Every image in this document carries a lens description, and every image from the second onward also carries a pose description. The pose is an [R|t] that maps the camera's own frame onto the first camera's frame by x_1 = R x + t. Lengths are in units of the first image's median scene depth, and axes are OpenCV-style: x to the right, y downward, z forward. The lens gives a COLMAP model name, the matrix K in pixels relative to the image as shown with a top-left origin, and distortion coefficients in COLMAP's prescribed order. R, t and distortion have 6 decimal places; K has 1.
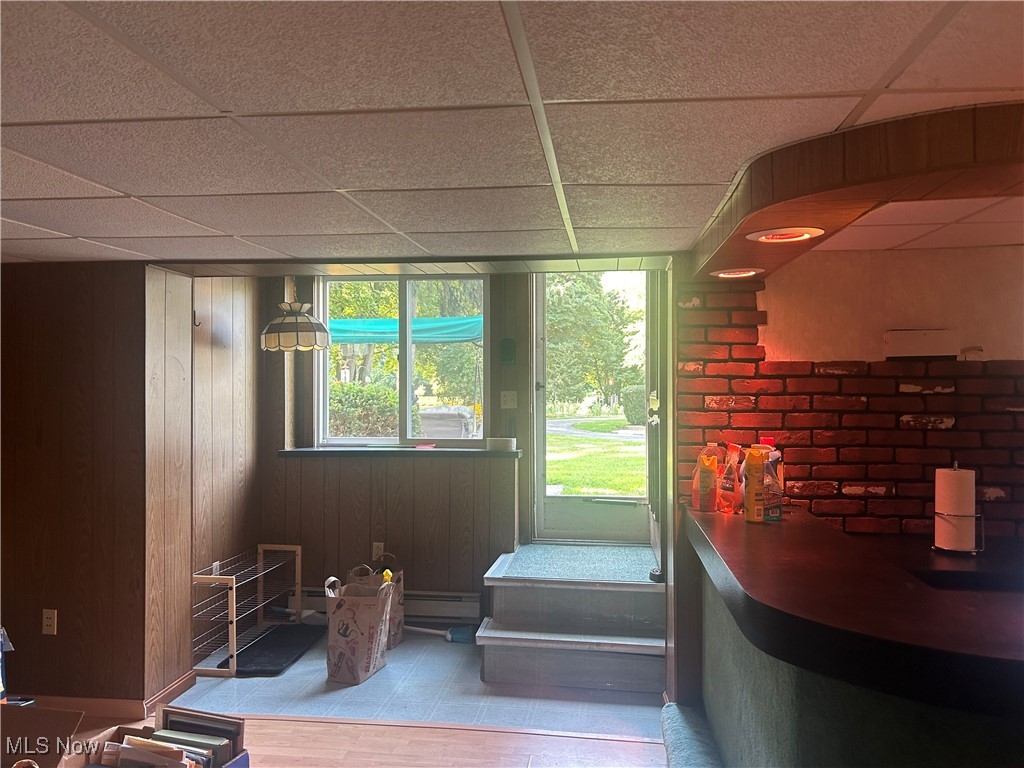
lens RADIAL K [[769.3, 0, 520.7], [0, 769.3, 389.8], [0, 0, 1]] dist [0.054991, -0.064499]
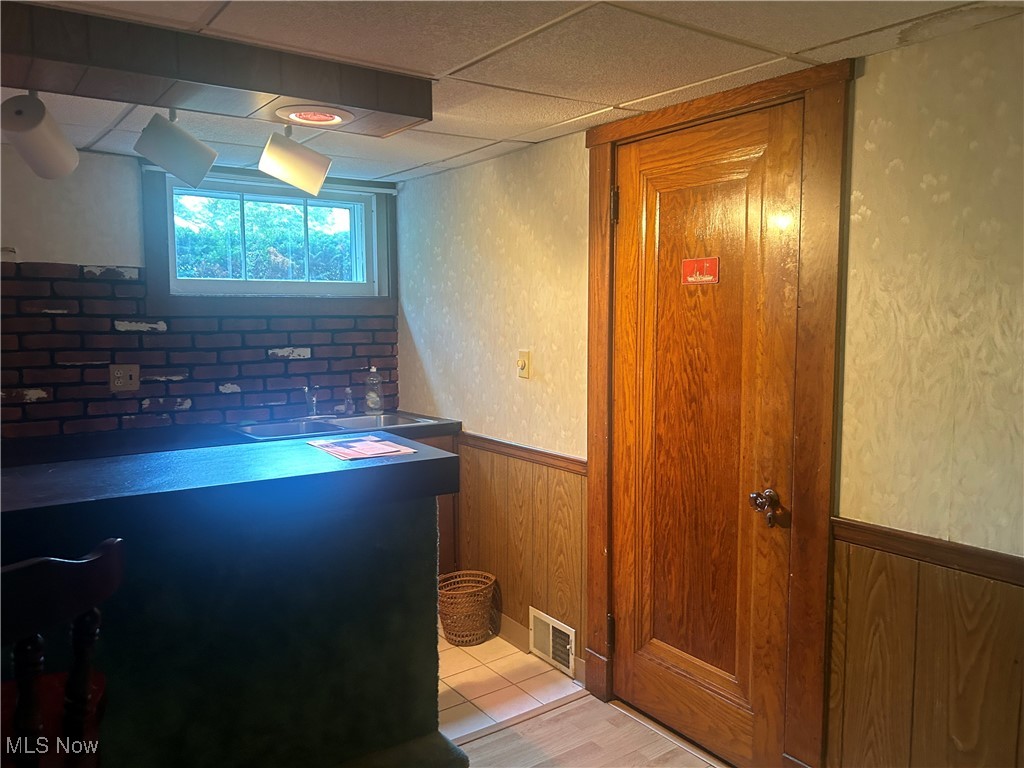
lens RADIAL K [[769.3, 0, 507.9], [0, 769.3, 383.7], [0, 0, 1]] dist [0.054991, -0.064499]
pose [[0.734677, -0.062376, 0.675543, 0.369462], [0.003231, 0.996075, 0.088458, 0.030569], [-0.678409, -0.062805, 0.731995, -0.158097]]
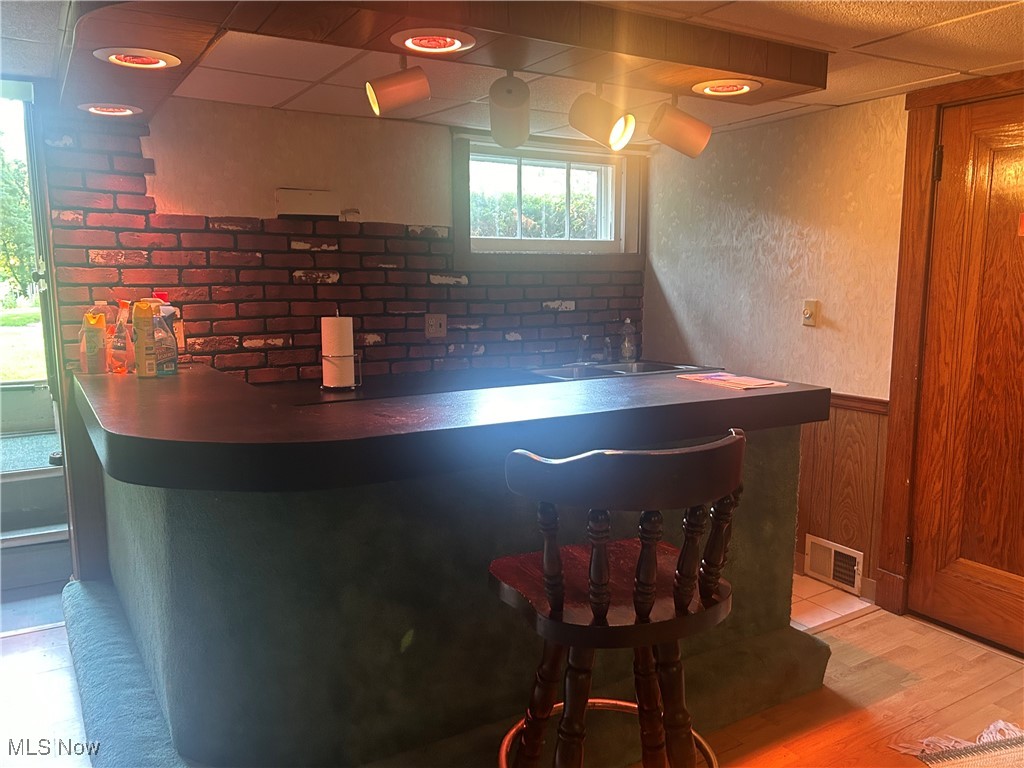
lens RADIAL K [[769.3, 0, 520.3], [0, 769.3, 390.8], [0, 0, 1]] dist [0.054991, -0.064499]
pose [[0.781565, -0.091195, 0.617122, 0.059319], [0.002837, 0.989766, 0.142669, 0.044864], [-0.623817, -0.109754, 0.773825, -0.041632]]
